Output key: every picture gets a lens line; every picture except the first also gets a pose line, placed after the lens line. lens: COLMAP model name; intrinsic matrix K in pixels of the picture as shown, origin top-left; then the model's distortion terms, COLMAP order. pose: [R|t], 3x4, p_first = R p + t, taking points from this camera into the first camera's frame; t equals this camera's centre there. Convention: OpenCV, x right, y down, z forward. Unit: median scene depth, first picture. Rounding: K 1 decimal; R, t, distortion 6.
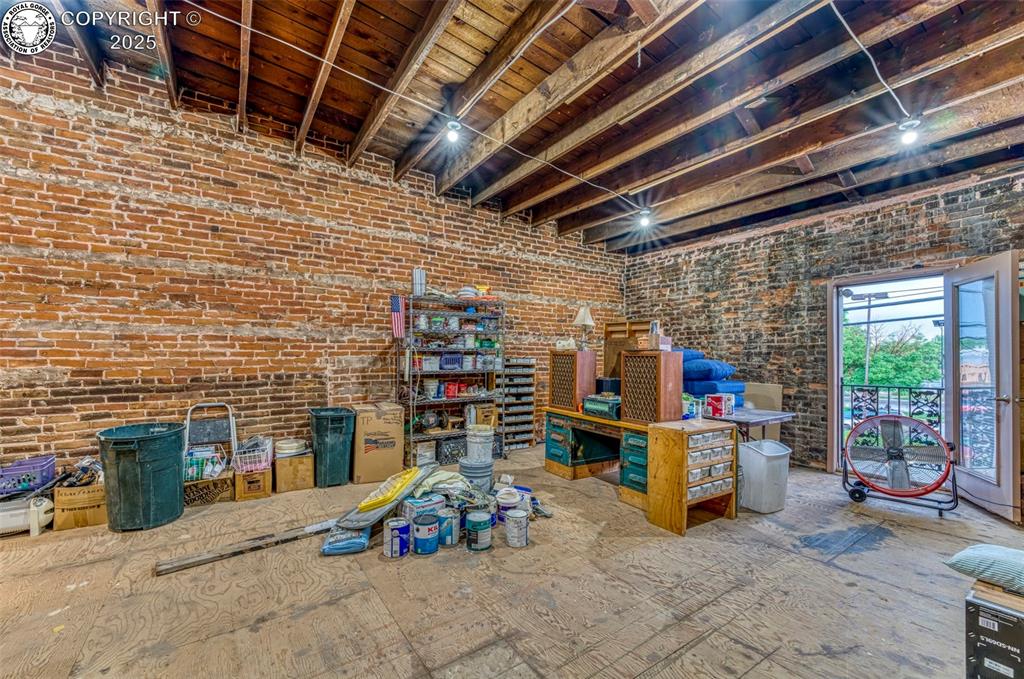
lens RADIAL K [[418.3, 0, 497.8], [0, 418.3, 356.6], [0, 0, 1]] dist [-0.006798, -0.000922]
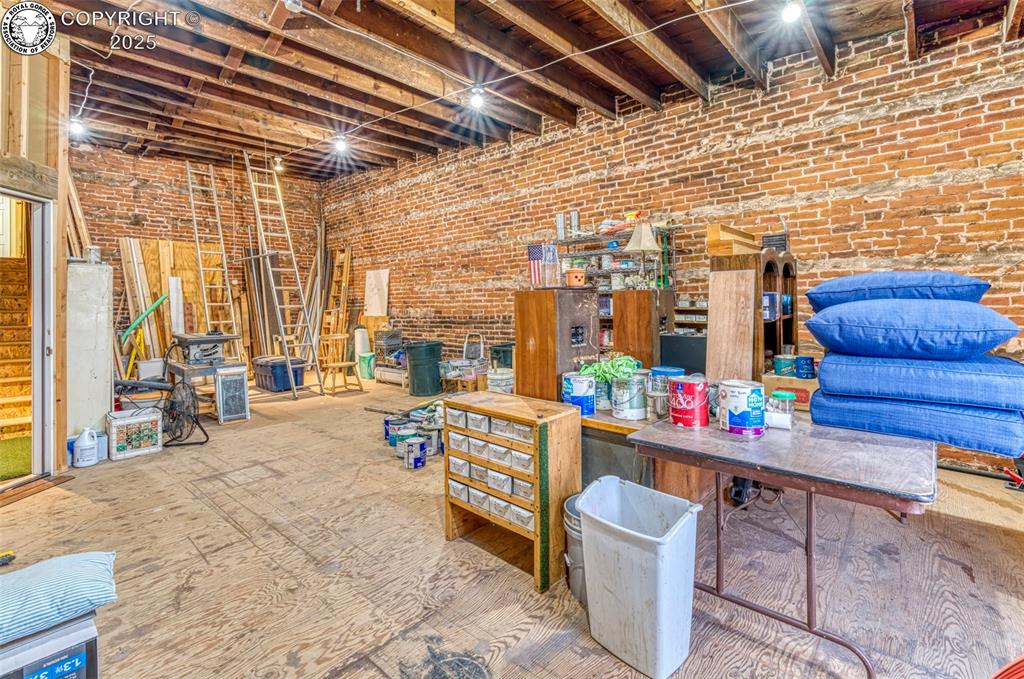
lens RADIAL K [[461.1, 0, 516.5], [0, 461.1, 304.5], [0, 0, 1]] dist [-0.005983, -0.001271]
pose [[0.258355, -0.003685, -0.966043, 0.897645], [0.015634, 0.999878, 0.000367, 0.007471], [0.965924, -0.015198, 0.258381, 0.642513]]
